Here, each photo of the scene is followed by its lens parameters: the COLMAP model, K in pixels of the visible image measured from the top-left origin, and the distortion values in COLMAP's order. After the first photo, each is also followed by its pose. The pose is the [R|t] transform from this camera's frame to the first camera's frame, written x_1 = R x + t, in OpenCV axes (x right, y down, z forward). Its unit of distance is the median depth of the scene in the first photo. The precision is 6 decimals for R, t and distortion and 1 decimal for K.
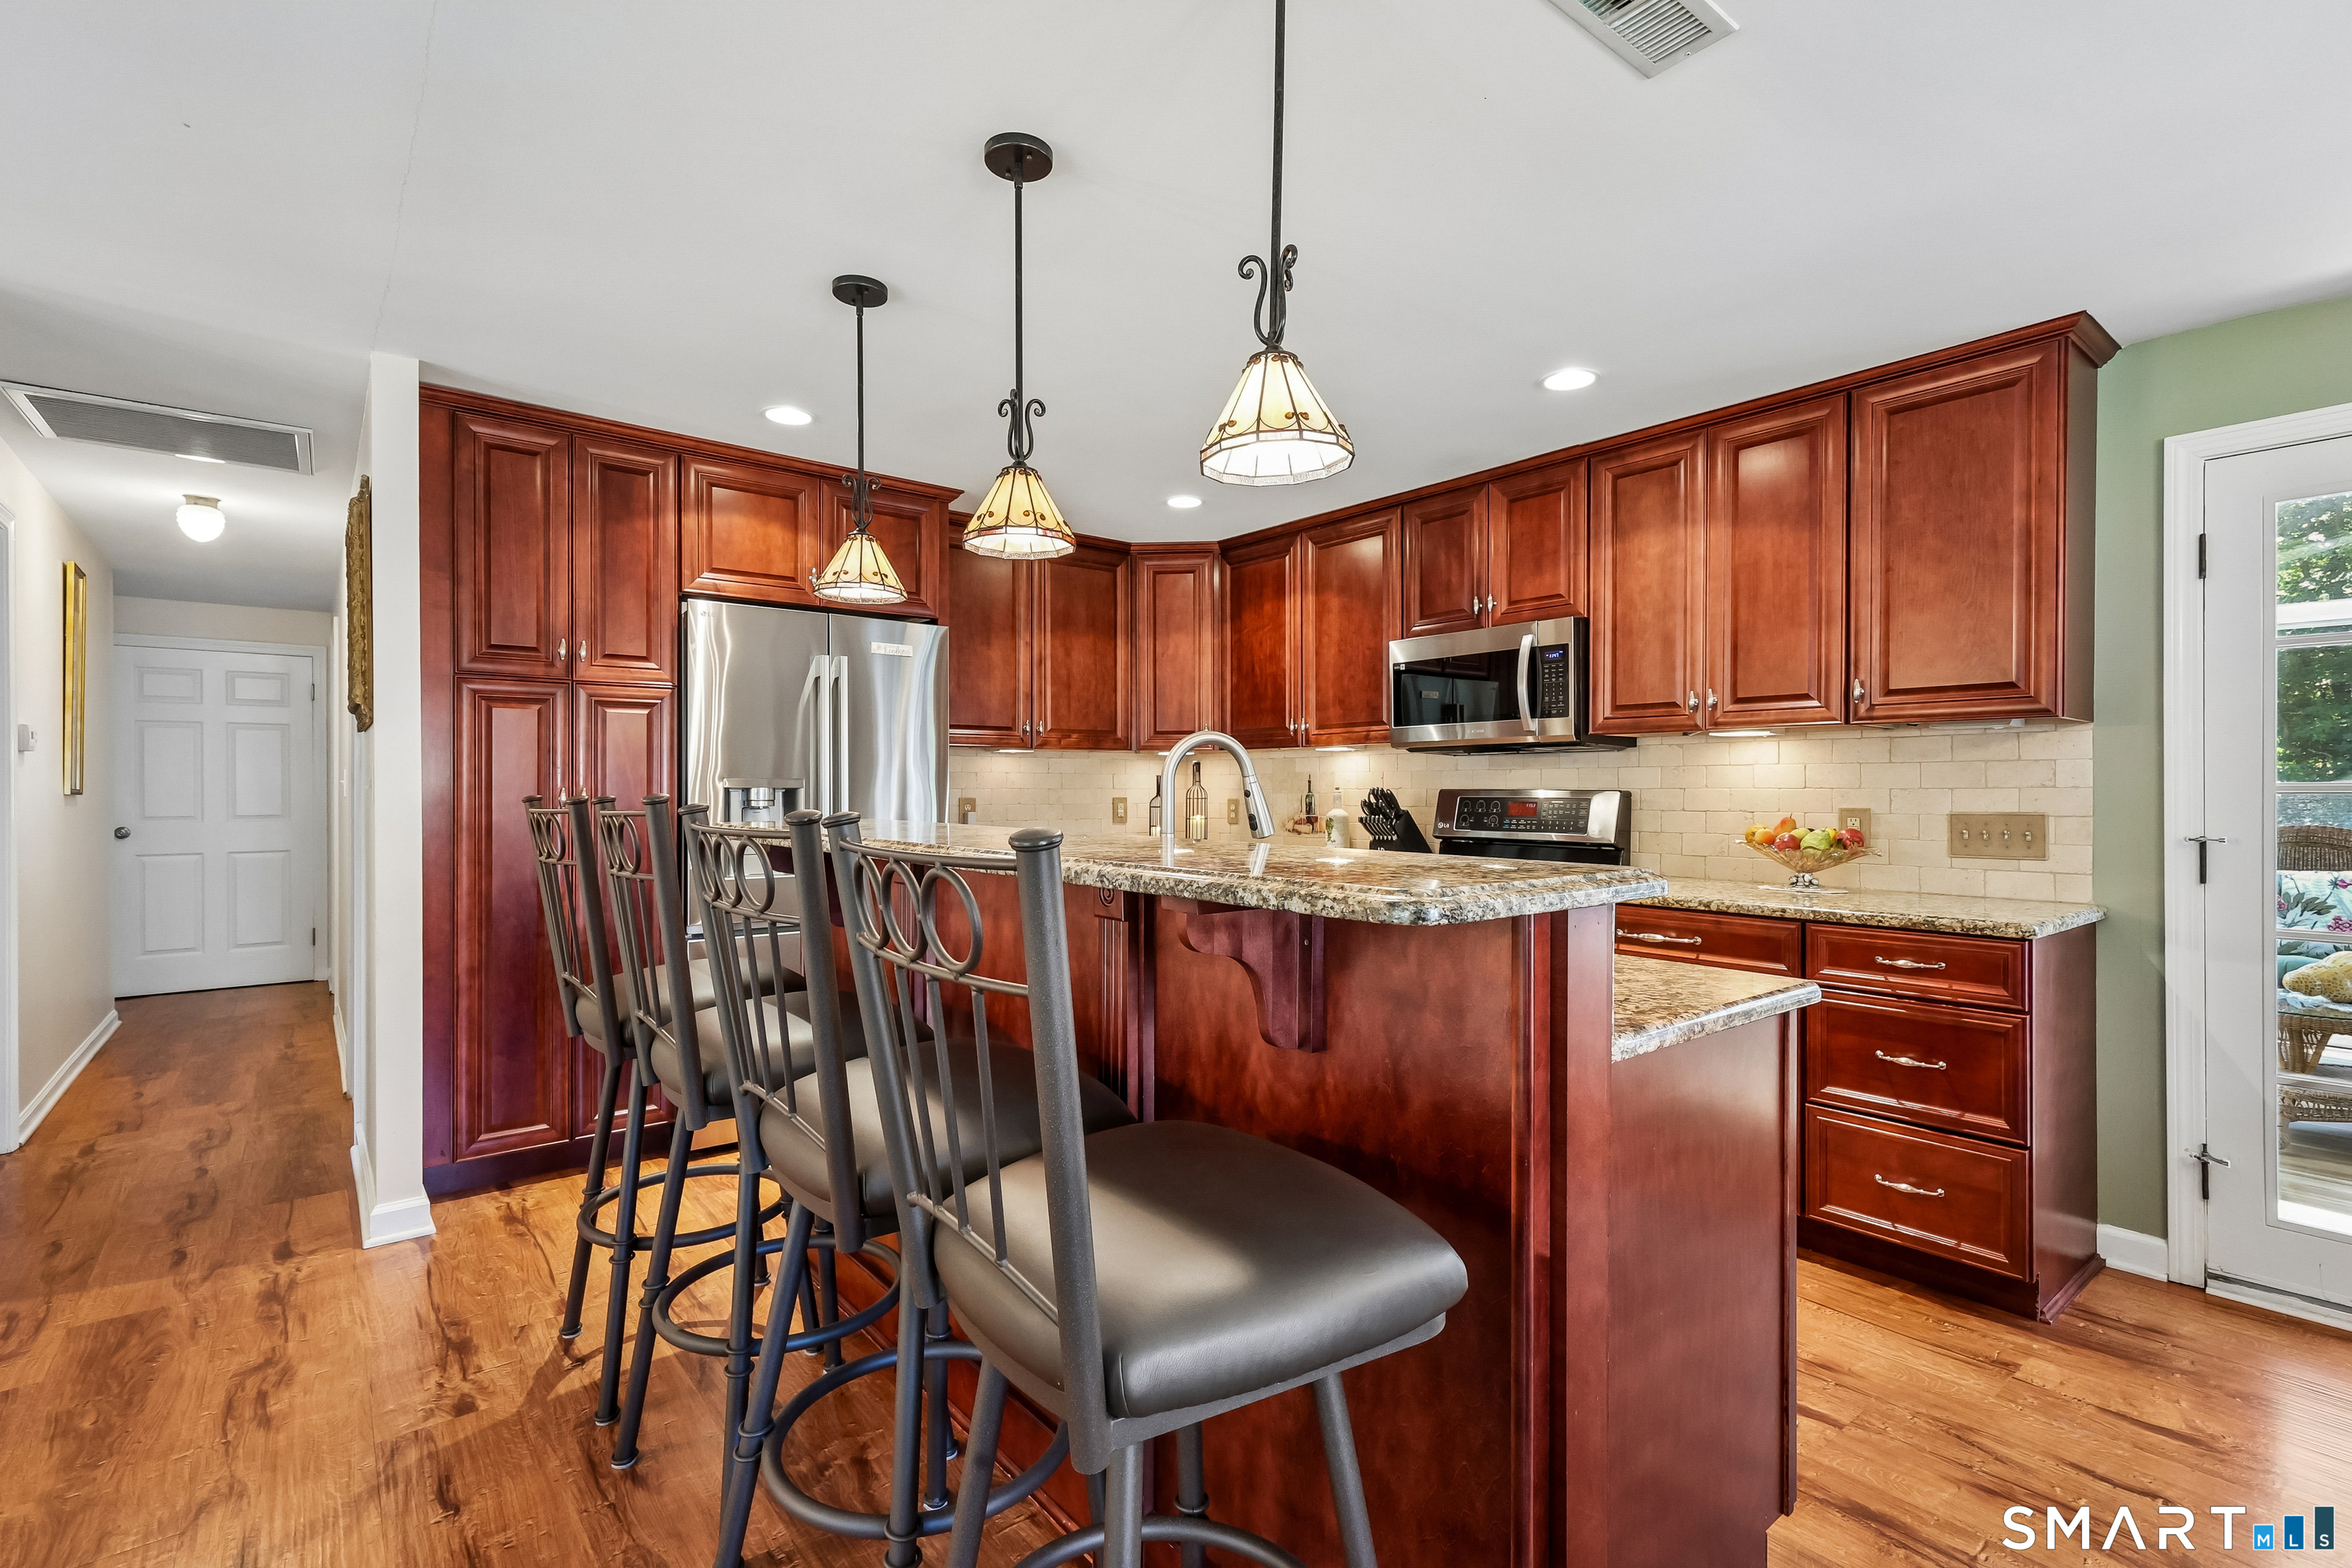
lens RADIAL K [[1070.3, 0, 1175.6], [0, 1070.3, 793.9], [0, 0, 1]] dist [0.011583, 0.001609]
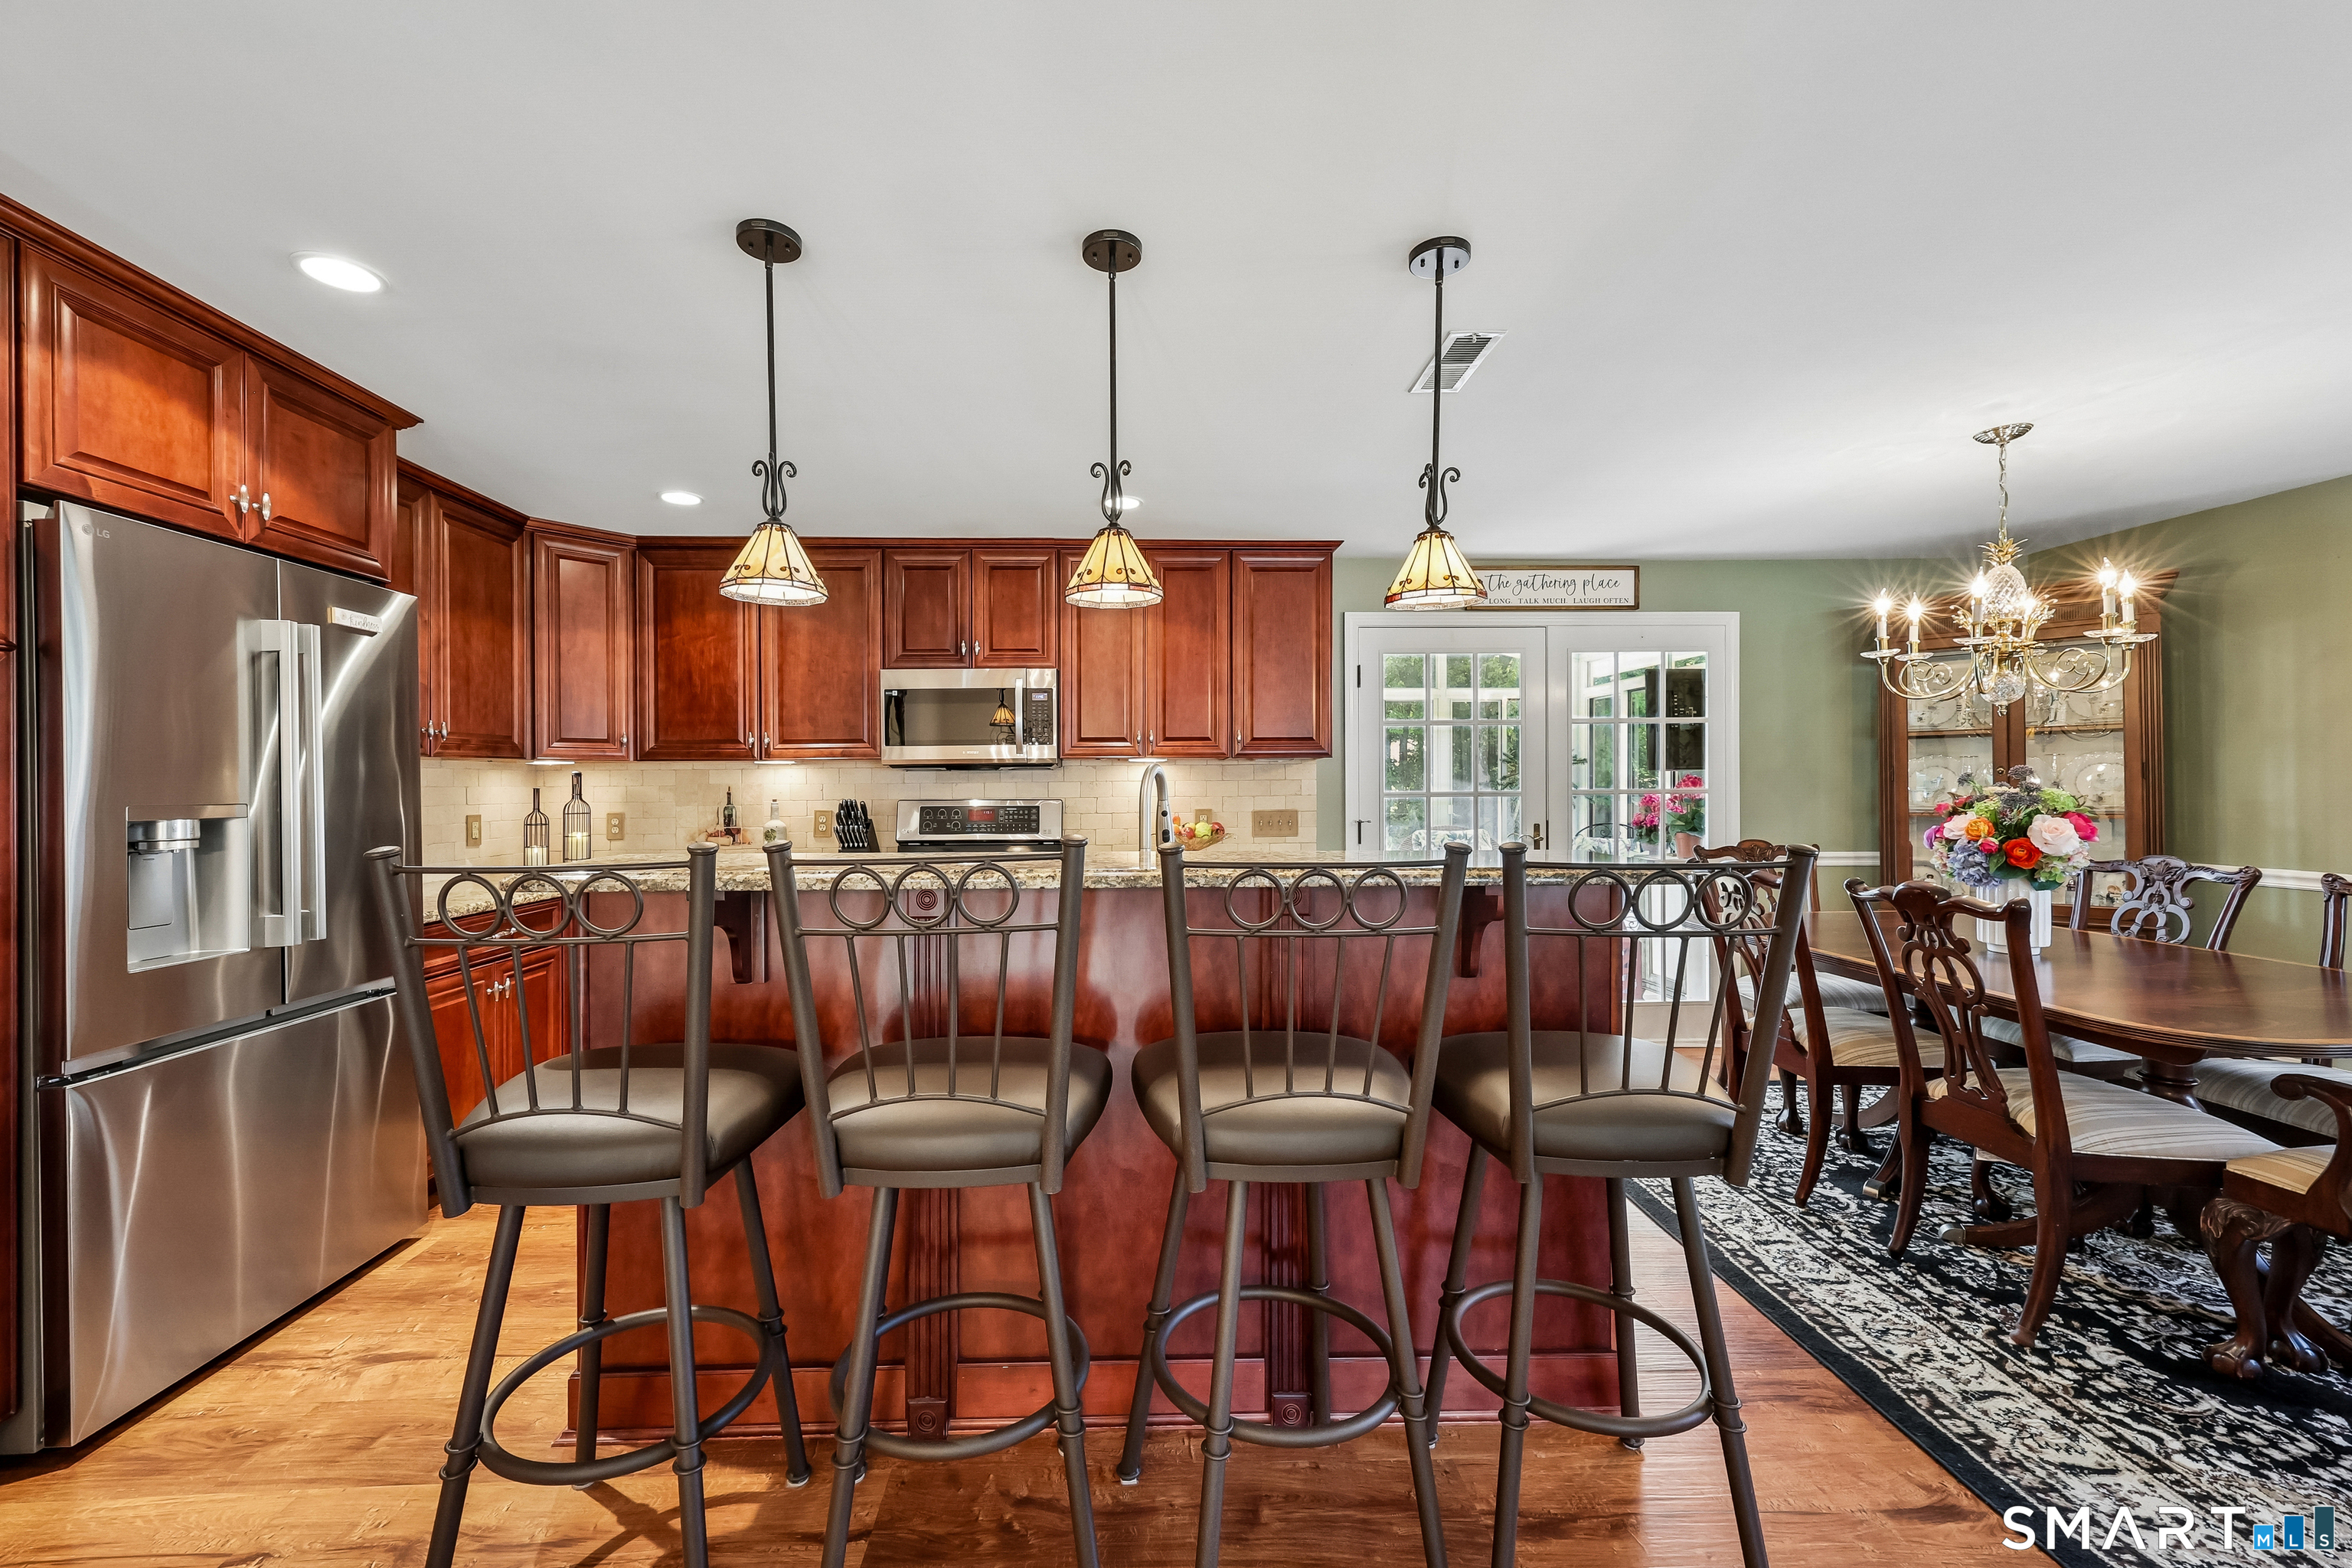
lens RADIAL K [[938.0, 0, 1178.7], [0, 938.0, 789.2], [0, 0, 1]] dist [0.005682, 0.000268]
pose [[0.598839, -0.007805, 0.800831, -0.385368], [0.011366, 0.999935, 0.001246, -0.014094], [-0.800788, 0.008356, 0.598889, 0.159259]]
